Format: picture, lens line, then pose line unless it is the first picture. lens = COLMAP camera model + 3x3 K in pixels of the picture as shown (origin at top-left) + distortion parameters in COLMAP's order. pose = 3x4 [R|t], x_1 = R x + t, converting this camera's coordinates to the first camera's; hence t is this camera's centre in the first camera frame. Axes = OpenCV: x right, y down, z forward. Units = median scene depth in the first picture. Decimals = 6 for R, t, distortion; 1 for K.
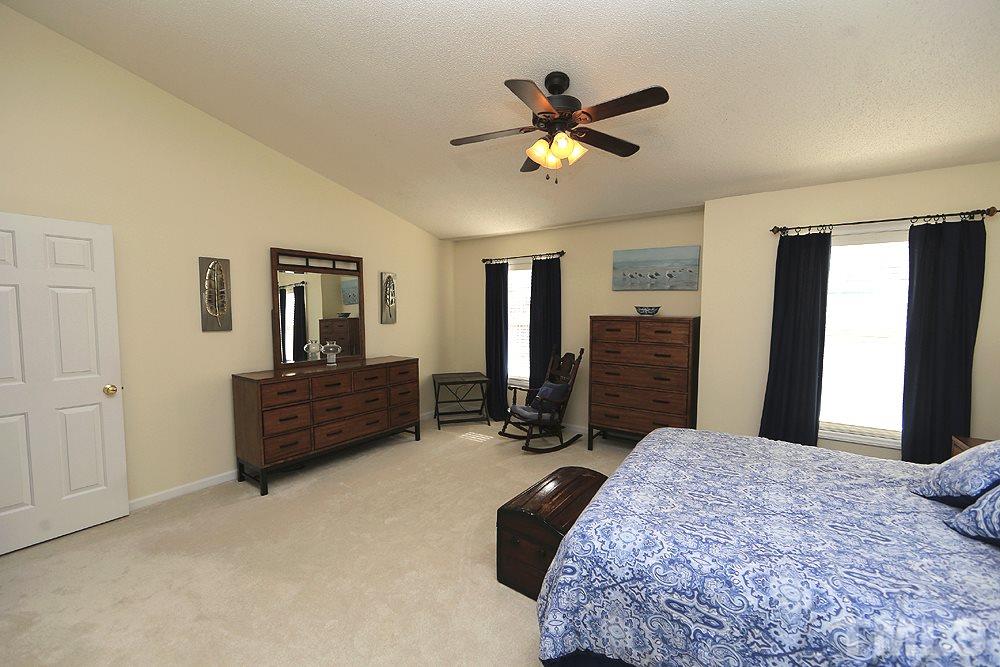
lens RADIAL K [[393.2, 0, 502.0], [0, 393.2, 333.6], [0, 0, 1]] dist [0.001013, 0.000102]
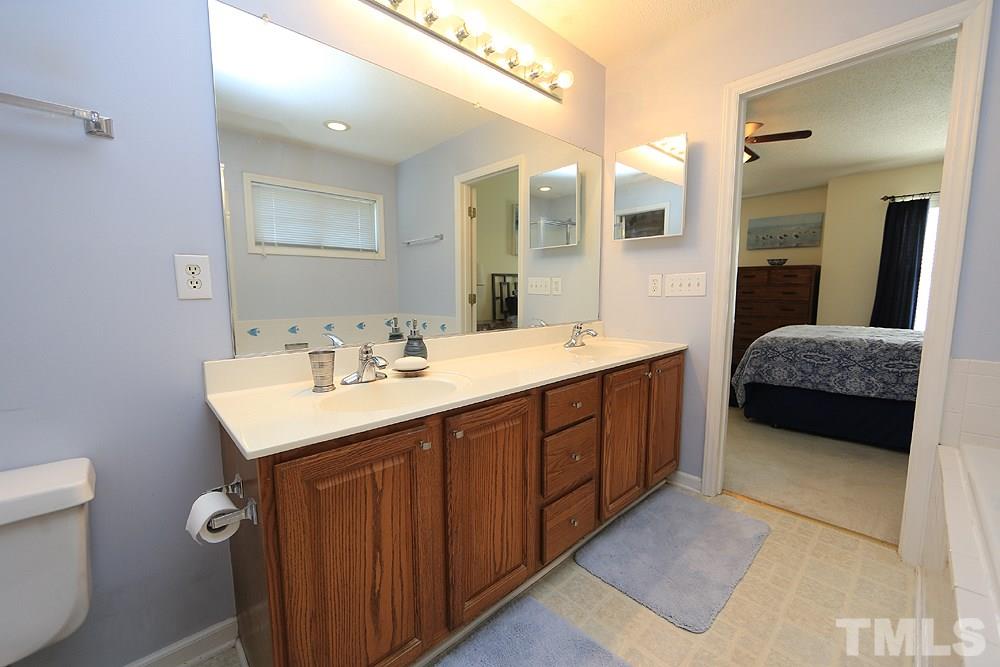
lens RADIAL K [[393.2, 0, 498.1], [0, 393.2, 330.7], [0, 0, 1]] dist [0.001013, 0.000102]
pose [[0.977335, 0.013758, -0.211250, -0.356622], [-0.005765, 0.999246, 0.038405, 0.164268], [0.211619, -0.036317, 0.976677, -0.688480]]
